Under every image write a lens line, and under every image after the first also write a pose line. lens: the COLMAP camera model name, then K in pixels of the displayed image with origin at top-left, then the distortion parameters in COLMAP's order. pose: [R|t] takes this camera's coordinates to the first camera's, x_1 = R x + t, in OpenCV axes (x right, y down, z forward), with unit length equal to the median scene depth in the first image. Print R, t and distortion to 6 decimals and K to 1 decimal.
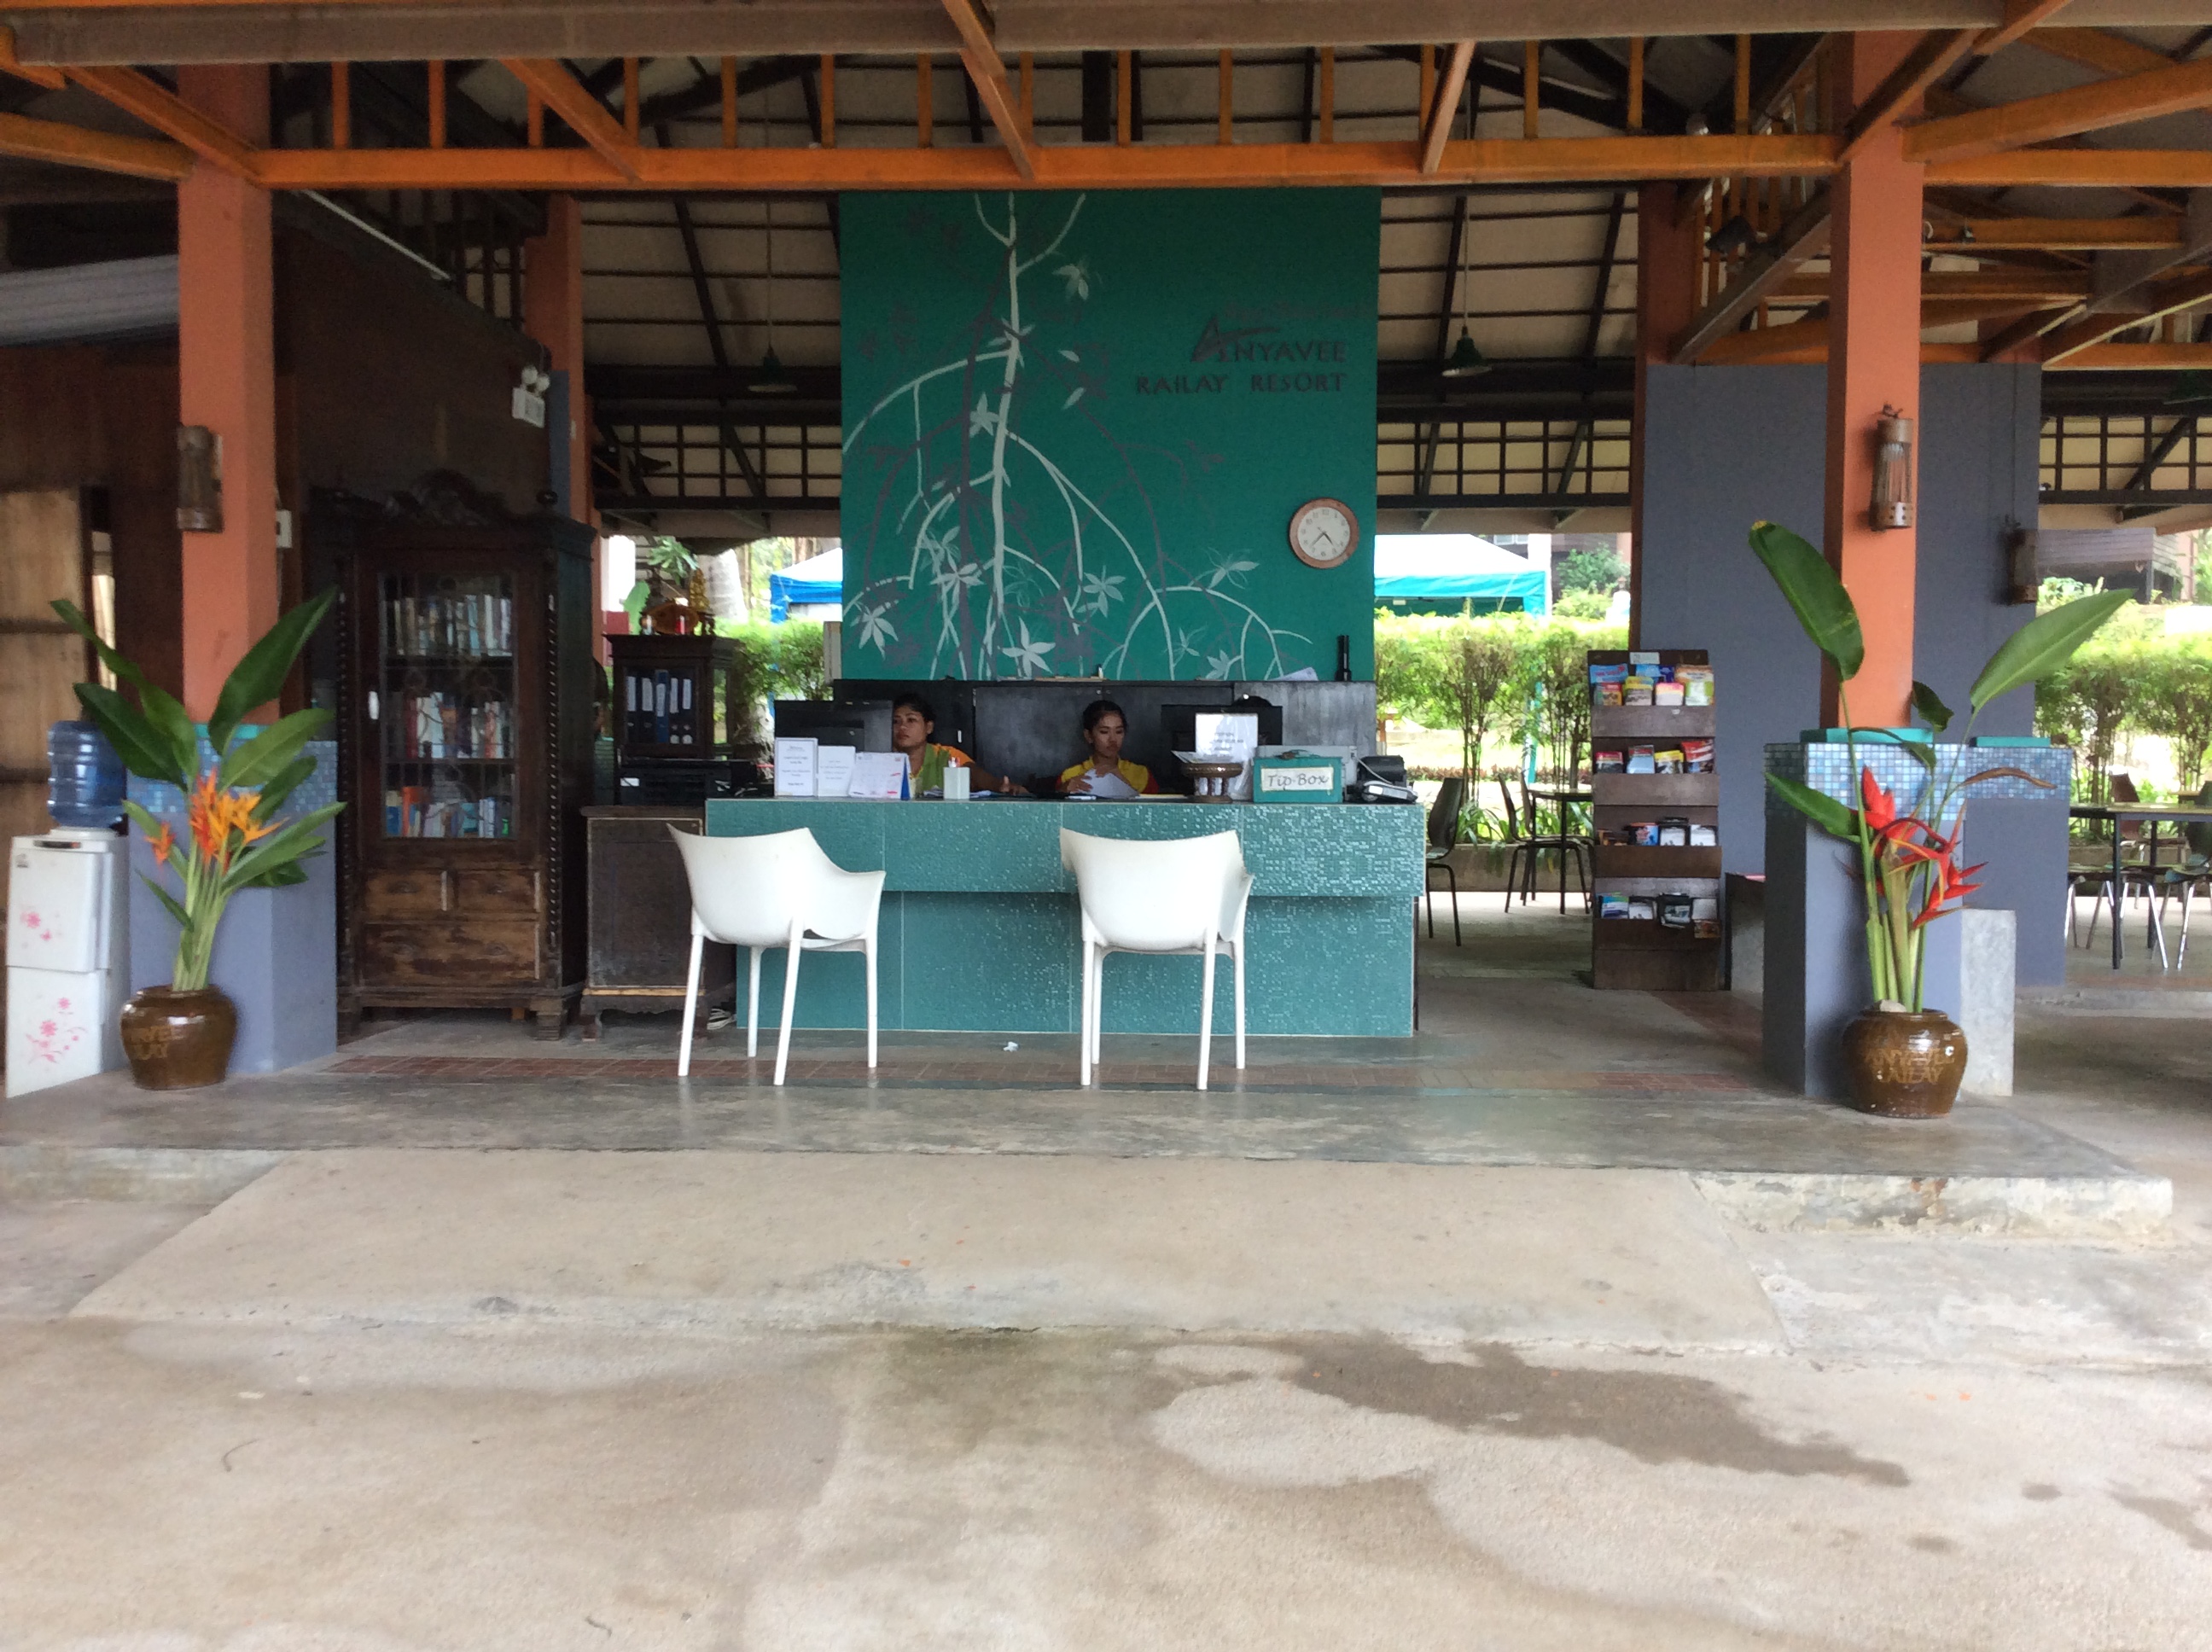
lens RADIAL K [[2034.7, 0, 1106.0], [0, 2034.7, 826.0], [0, 0, 1]] dist [0.004024, -0.000144]
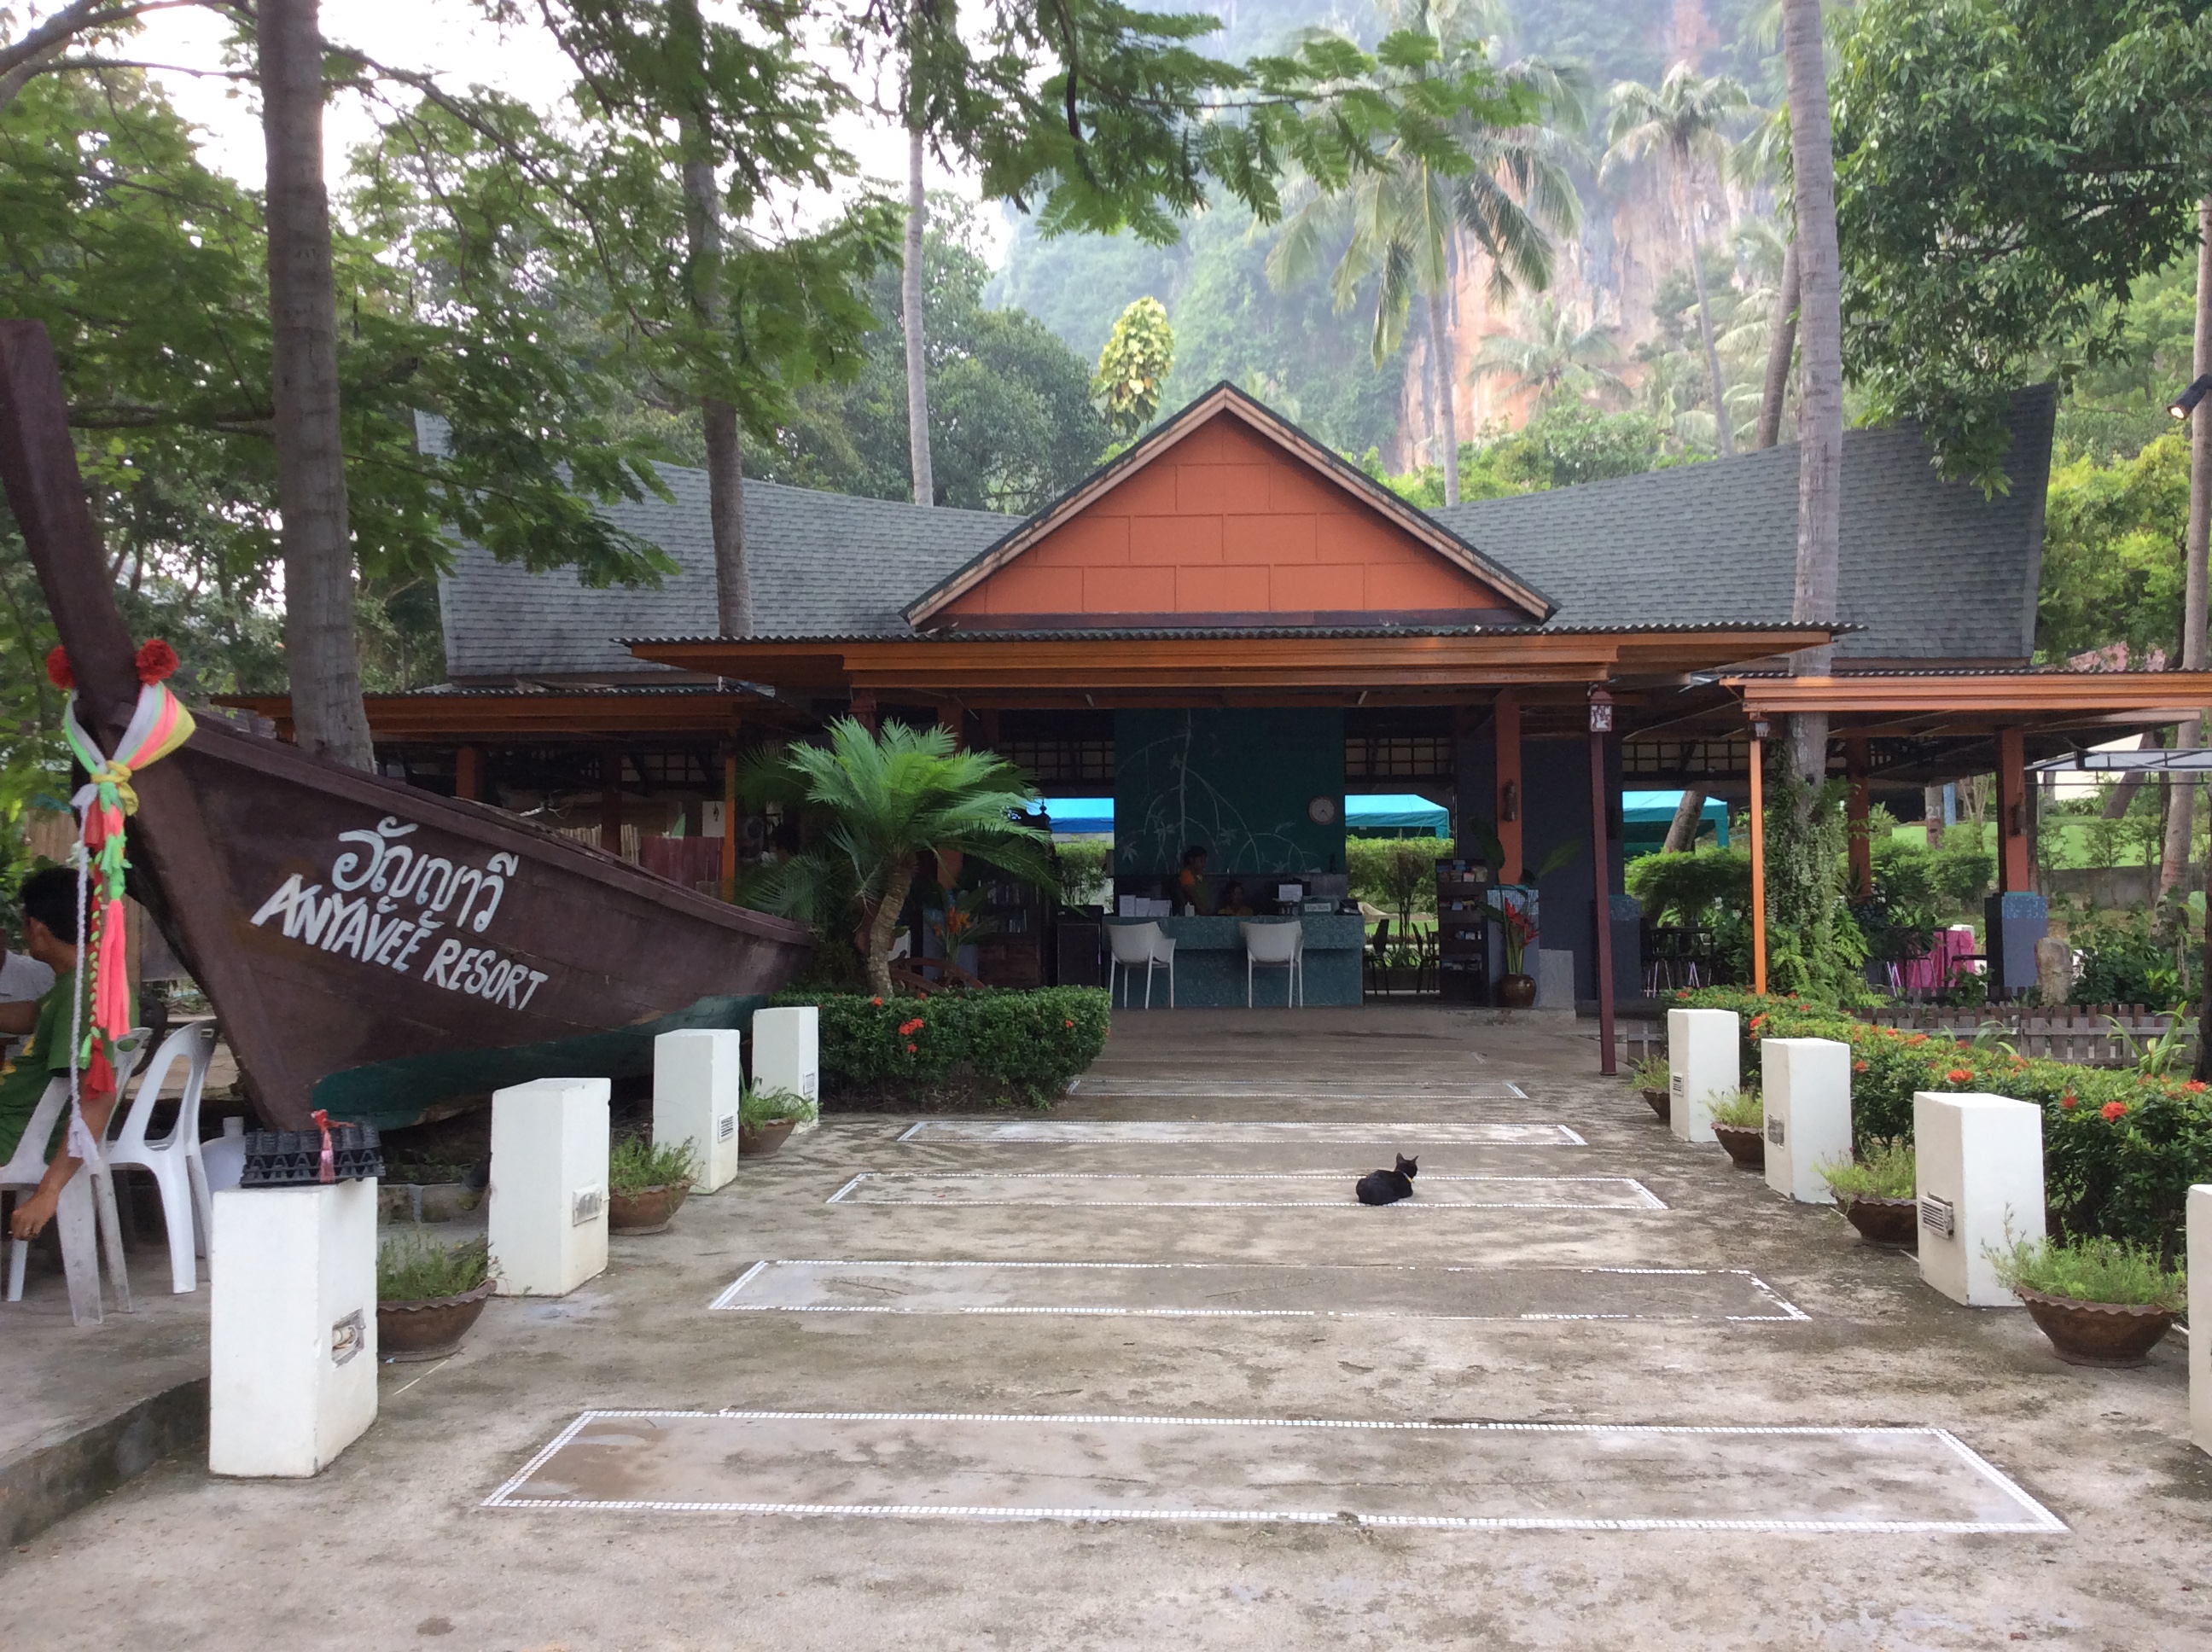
lens RADIAL K [[2034.7, 0, 1106.0], [0, 2034.7, 826.0], [0, 0, 1]] dist [0.004024, -0.000144]
pose [[0.999898, -0.008960, 0.011119, -0.209698], [0.010040, 0.994812, -0.101233, 0.135232], [-0.010154, 0.101334, 0.994801, -1.646997]]
